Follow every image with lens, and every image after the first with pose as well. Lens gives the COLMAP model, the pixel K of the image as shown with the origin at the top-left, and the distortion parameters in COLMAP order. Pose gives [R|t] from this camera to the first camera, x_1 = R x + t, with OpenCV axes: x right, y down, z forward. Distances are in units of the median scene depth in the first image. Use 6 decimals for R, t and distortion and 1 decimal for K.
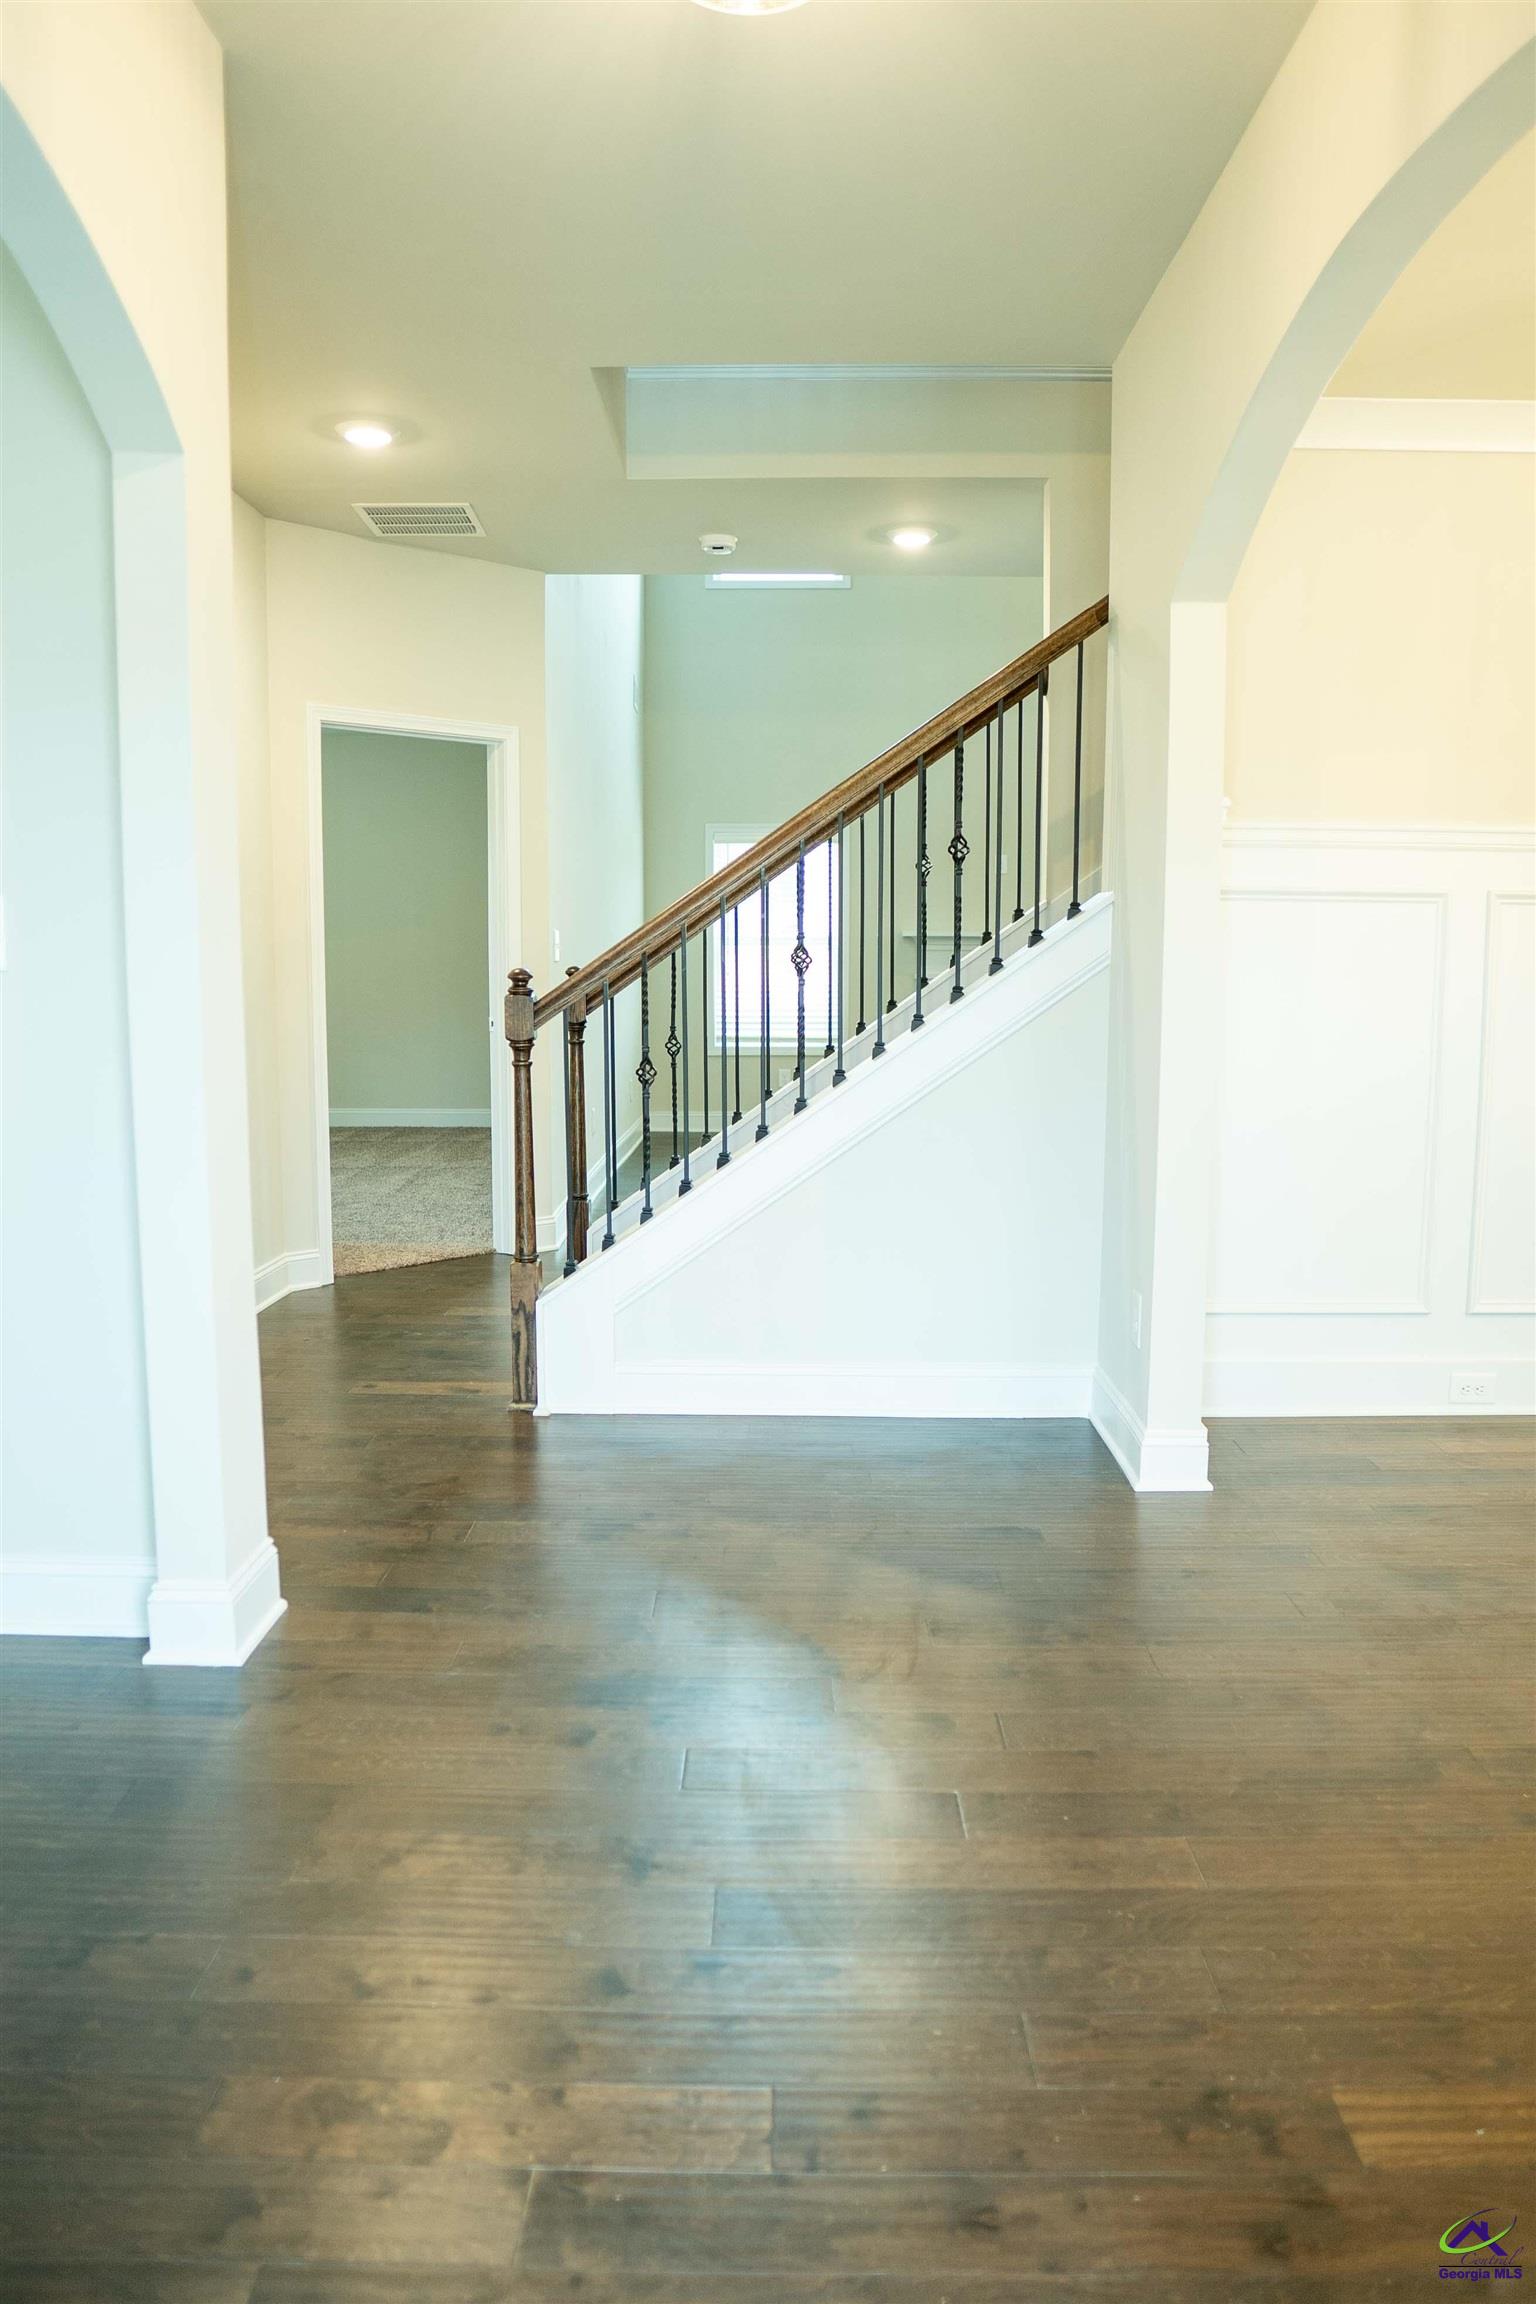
lens RADIAL K [[1651.0, 0, 762.5], [0, 1651.0, 1154.5], [0, 0, 1]] dist [-0.109224, 0.061514]
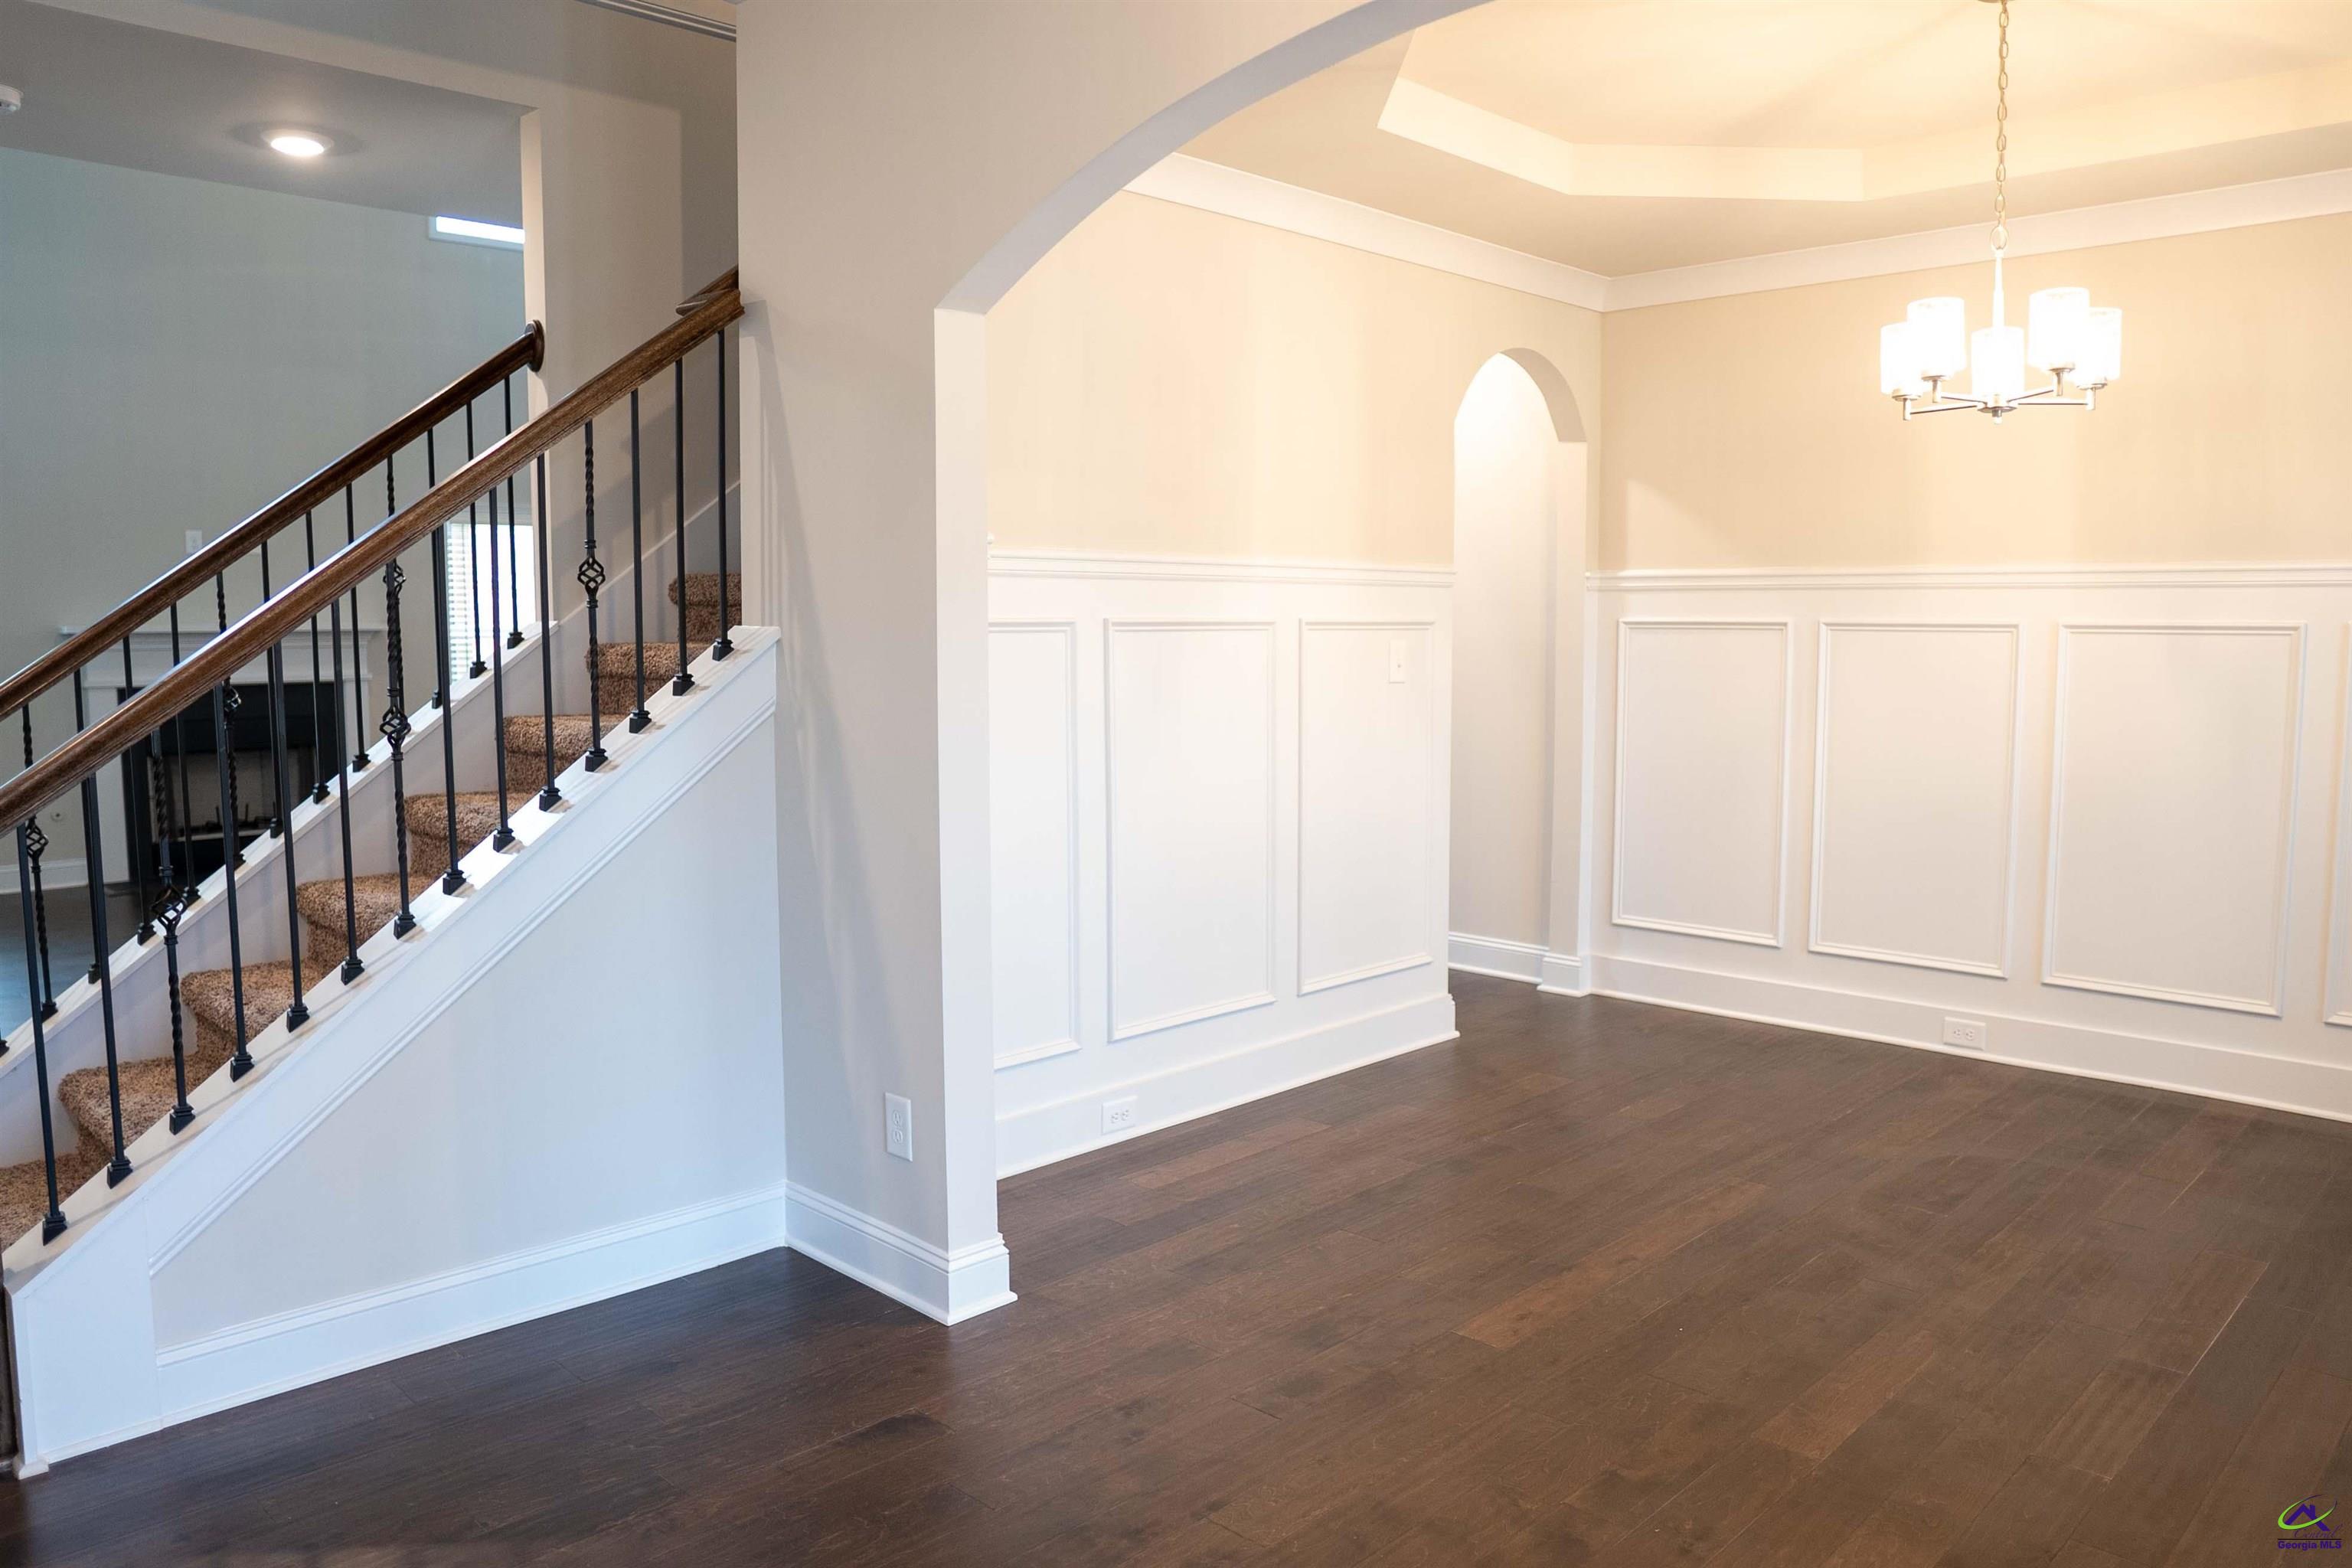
lens RADIAL K [[1685.4, 0, 1177.1], [0, 1685.4, 775.8], [0, 0, 1]] dist [-0.109224, 0.061514]
pose [[0.680224, -0.076334, 0.729019, -0.281966], [0.091796, 0.995604, 0.018595, -0.082038], [-0.727234, 0.054272, 0.684241, 0.265511]]
